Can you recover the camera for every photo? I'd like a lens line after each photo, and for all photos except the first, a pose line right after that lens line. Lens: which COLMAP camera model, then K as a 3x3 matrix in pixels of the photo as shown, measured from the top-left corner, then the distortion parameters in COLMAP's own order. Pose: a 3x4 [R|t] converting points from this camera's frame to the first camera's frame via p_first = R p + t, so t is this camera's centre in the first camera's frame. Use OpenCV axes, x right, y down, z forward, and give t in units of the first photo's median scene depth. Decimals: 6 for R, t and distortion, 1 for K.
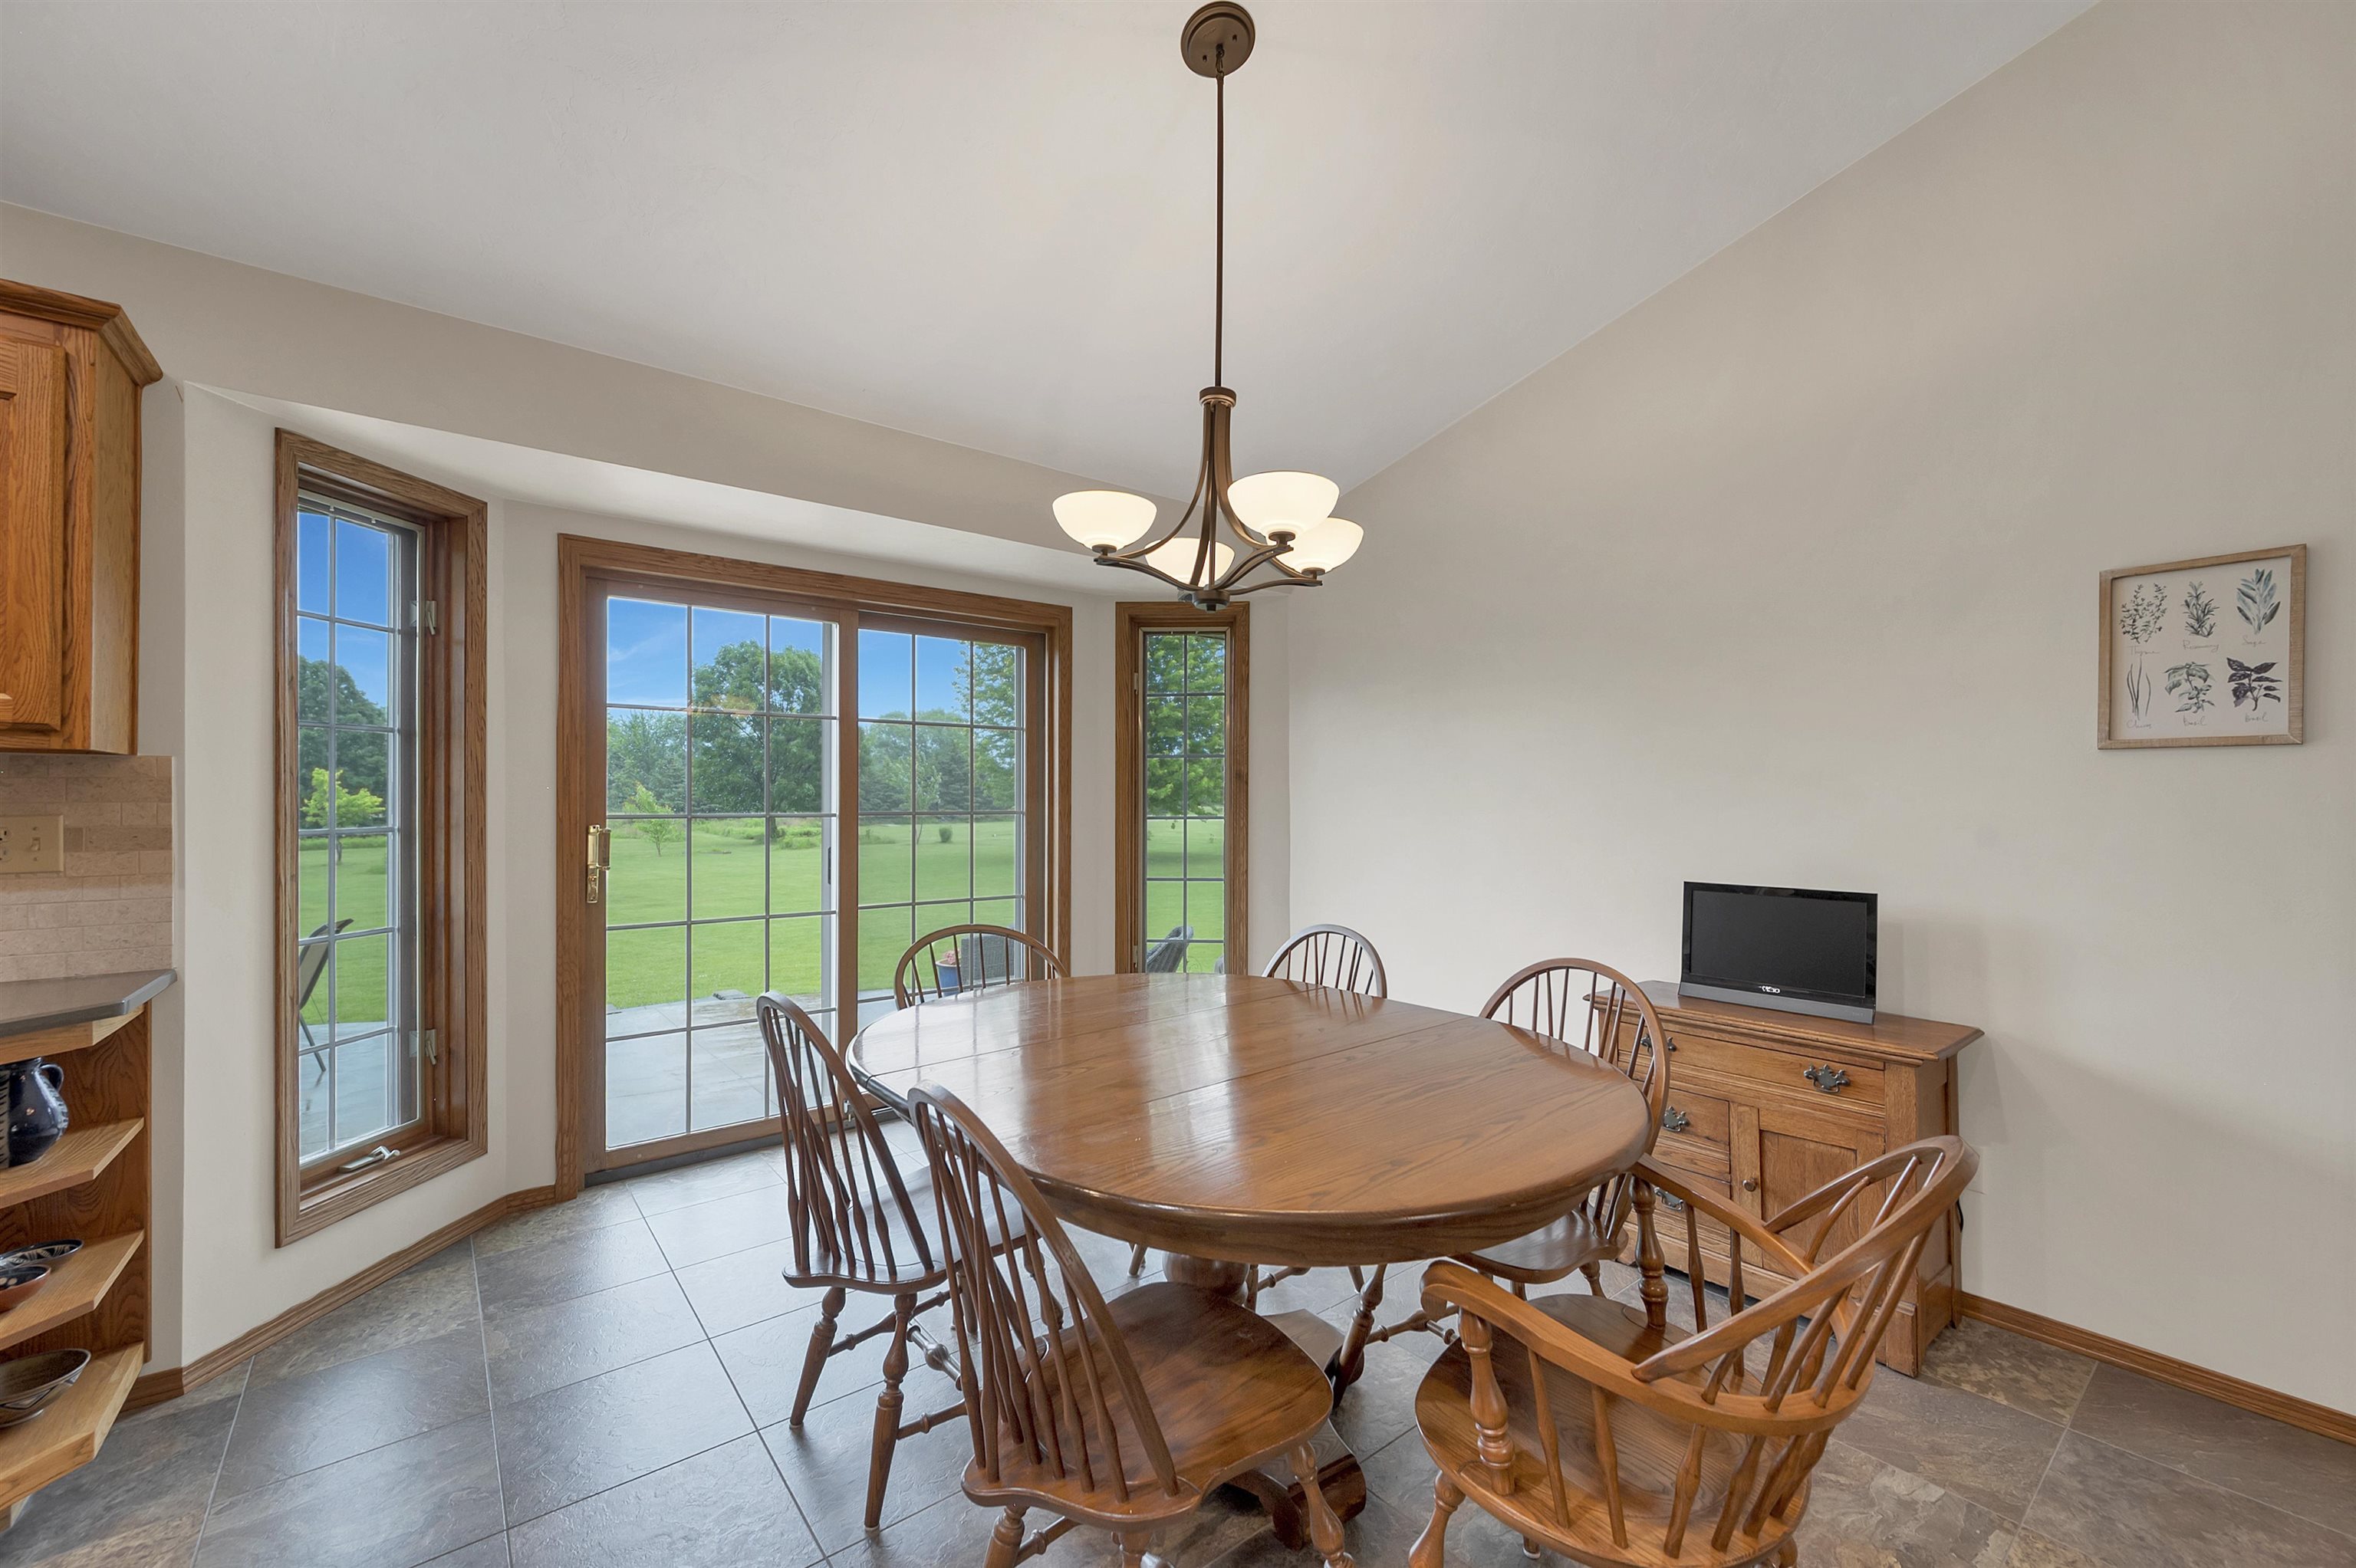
lens RADIAL K [[952.7, 0, 1187.6], [0, 952.7, 793.9], [0, 0, 1]] dist [-0.000600, -0.000010]
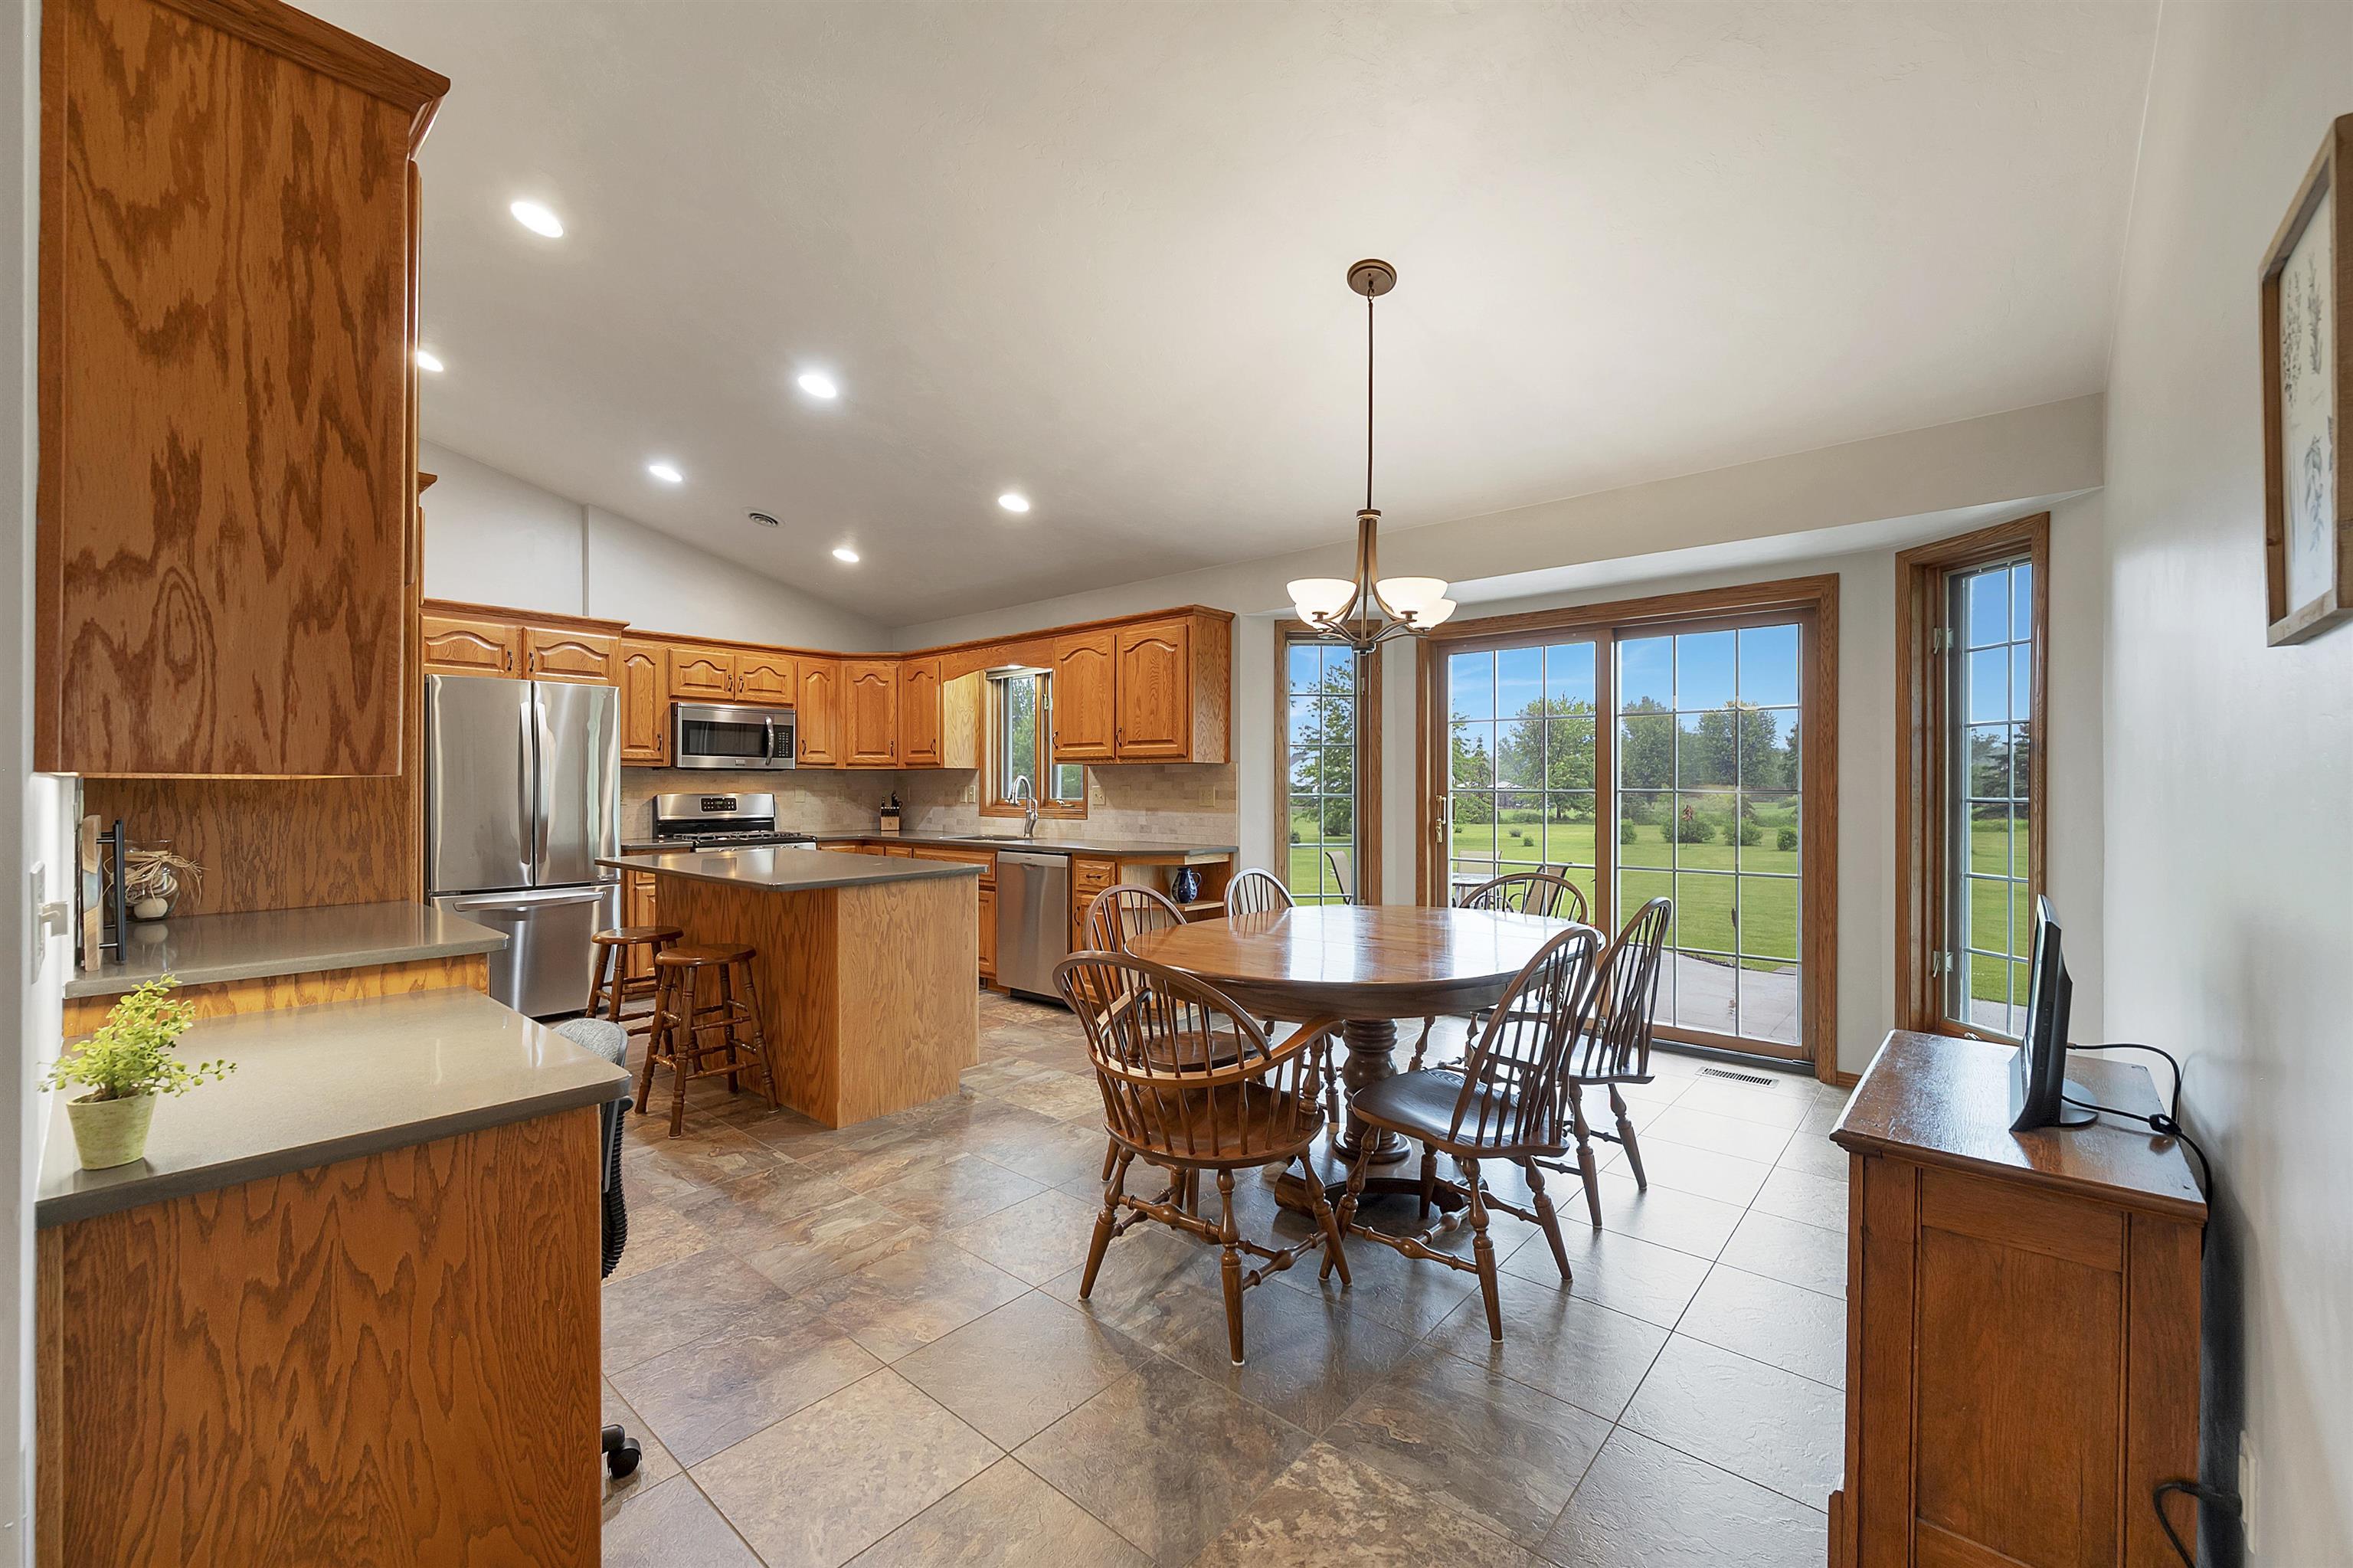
lens RADIAL K [[951.7, 0, 1187.4], [0, 951.7, 787.2], [0, 0, 1]] dist [-0.000600, -0.000010]
pose [[0.175366, 0.002060, -0.984501, 1.439118], [0.006144, 0.999976, 0.003187, 0.016432], [0.984484, -0.006608, 0.175349, 0.426112]]
